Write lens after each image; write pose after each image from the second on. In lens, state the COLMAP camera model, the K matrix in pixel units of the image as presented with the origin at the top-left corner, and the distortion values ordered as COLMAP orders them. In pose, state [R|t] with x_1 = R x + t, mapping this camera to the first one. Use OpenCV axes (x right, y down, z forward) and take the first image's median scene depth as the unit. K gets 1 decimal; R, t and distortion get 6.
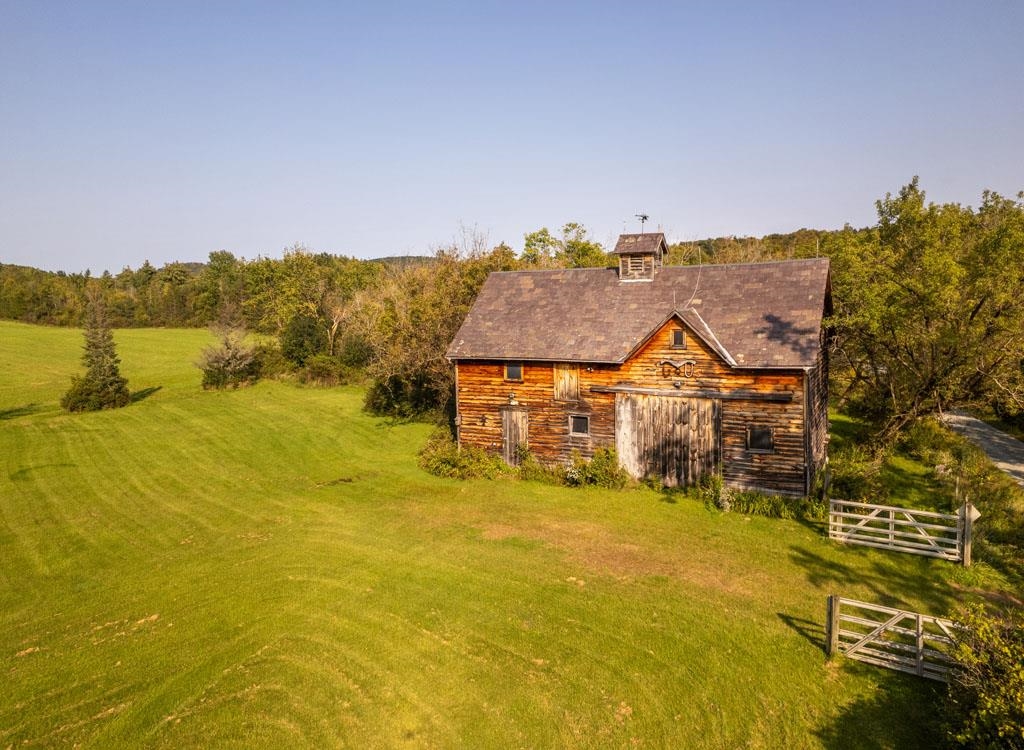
lens RADIAL K [[688.2, 0, 541.7], [0, 688.2, 354.0], [0, 0, 1]] dist [-0.026514, 0.000834]
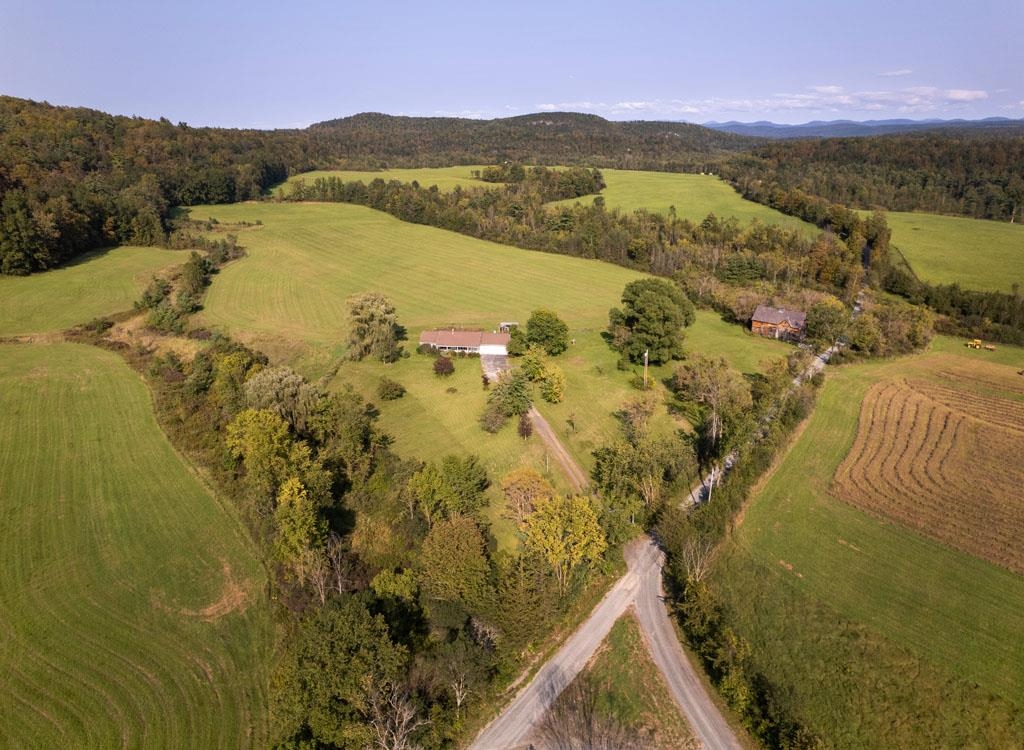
lens RADIAL K [[681.0, 0, 512.0], [0, 681.0, 375.0], [0, 0, 1]] dist [-0.072751, 0.085784]
pose [[0.964156, 0.105285, -0.243553, -0.898700], [-0.040276, 0.965341, 0.257864, -1.333672], [0.262261, -0.238811, 0.934980, -7.372359]]
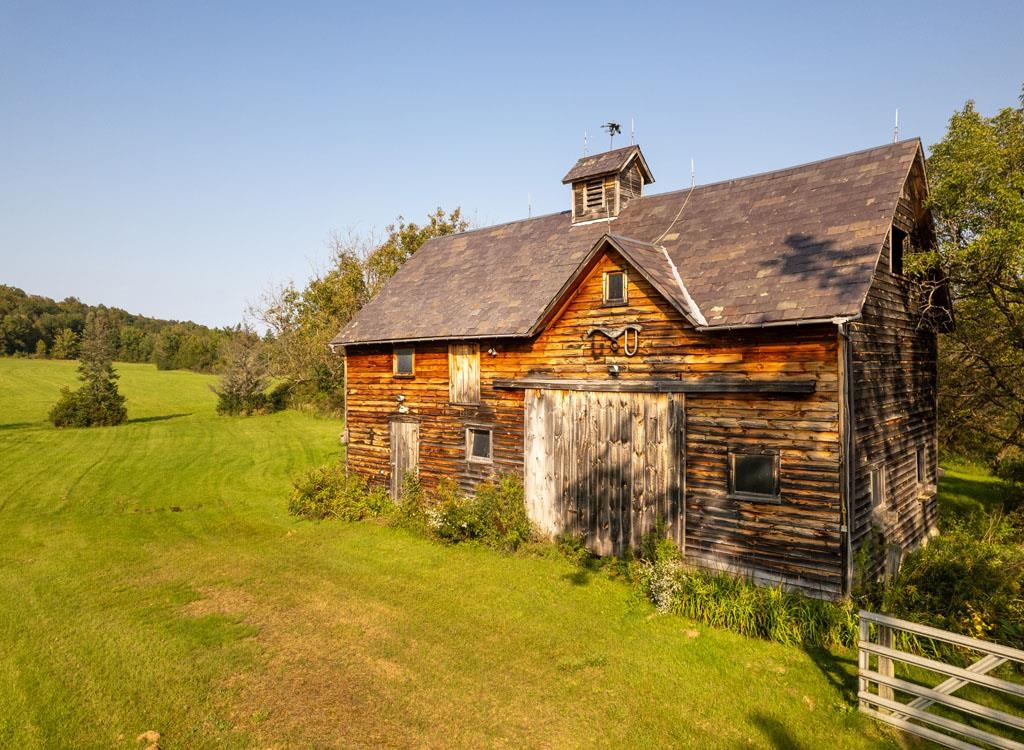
lens RADIAL K [[681.0, 0, 512.0], [0, 681.0, 375.0], [0, 0, 1]] dist [-0.072751, 0.085784]
pose [[0.968267, 0.019428, -0.249163, 0.253269], [-0.036018, 0.997414, -0.062198, 0.085006], [0.247310, 0.069198, 0.966462, 0.445918]]
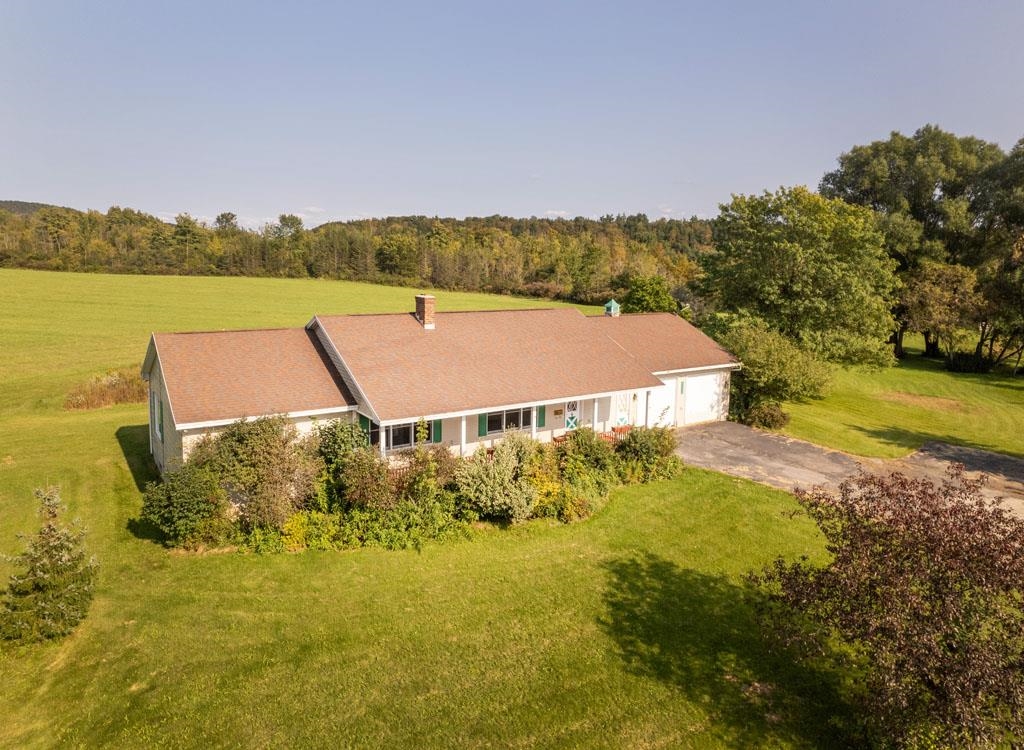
lens RADIAL K [[681.0, 0, 512.0], [0, 681.0, 375.0], [0, 0, 1]] dist [-0.072751, 0.085784]
pose [[0.903444, -0.039698, 0.426865, -3.640349], [0.008202, 0.997122, 0.075373, 0.170561], [-0.428628, -0.064594, 0.901169, -1.433745]]
